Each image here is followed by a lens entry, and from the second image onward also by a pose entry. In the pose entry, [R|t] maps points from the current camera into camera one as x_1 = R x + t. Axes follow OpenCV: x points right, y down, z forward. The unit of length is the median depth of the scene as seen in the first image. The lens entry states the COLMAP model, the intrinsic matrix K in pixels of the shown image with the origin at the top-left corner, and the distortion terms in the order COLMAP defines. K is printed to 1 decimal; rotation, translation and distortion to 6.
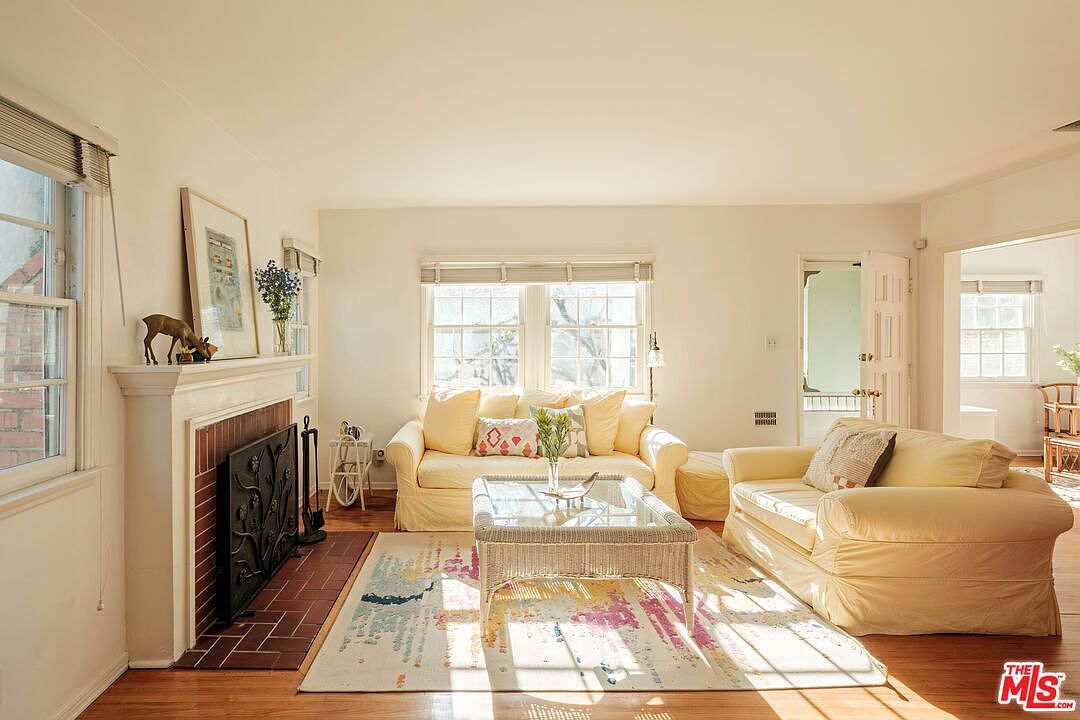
lens RADIAL K [[475.5, 0, 505.7], [0, 475.5, 342.5], [0, 0, 1]] dist [-0.000031, -0.000347]
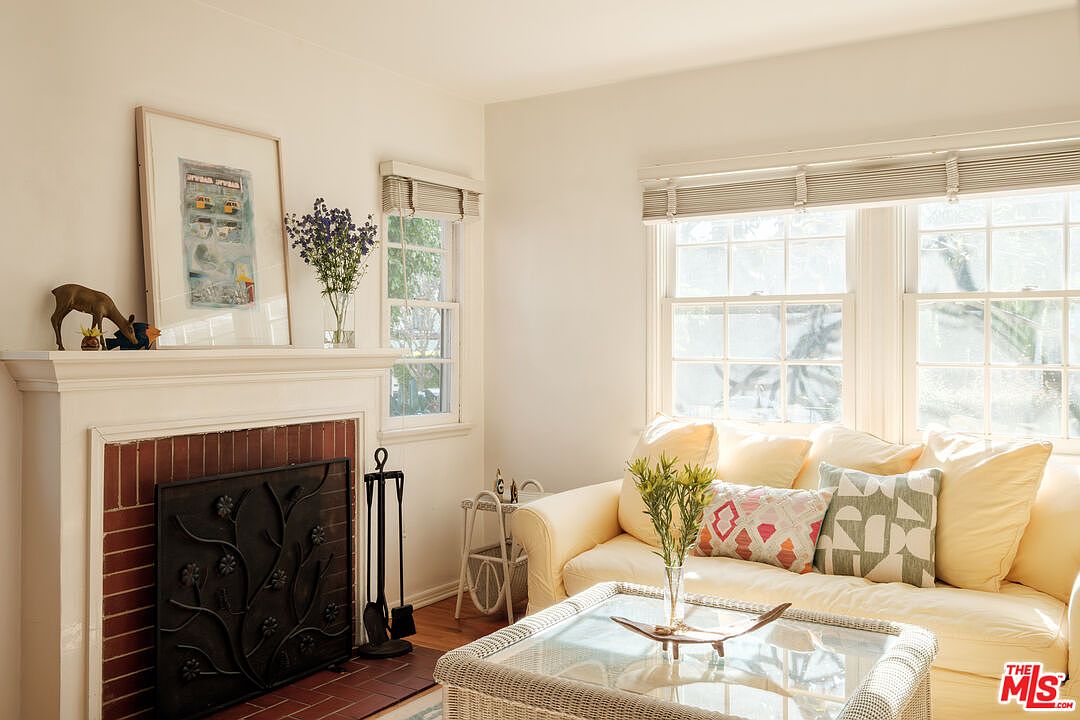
lens RADIAL K [[948.1, 0, 584.1], [0, 948.1, 332.4], [0, 0, 1]] dist [-0.004686, 0.012202]
pose [[0.856847, -0.002606, -0.515564, 0.362053], [-0.003440, 0.999936, -0.010772, 0.014657], [0.515559, 0.011003, 0.856783, 0.075221]]
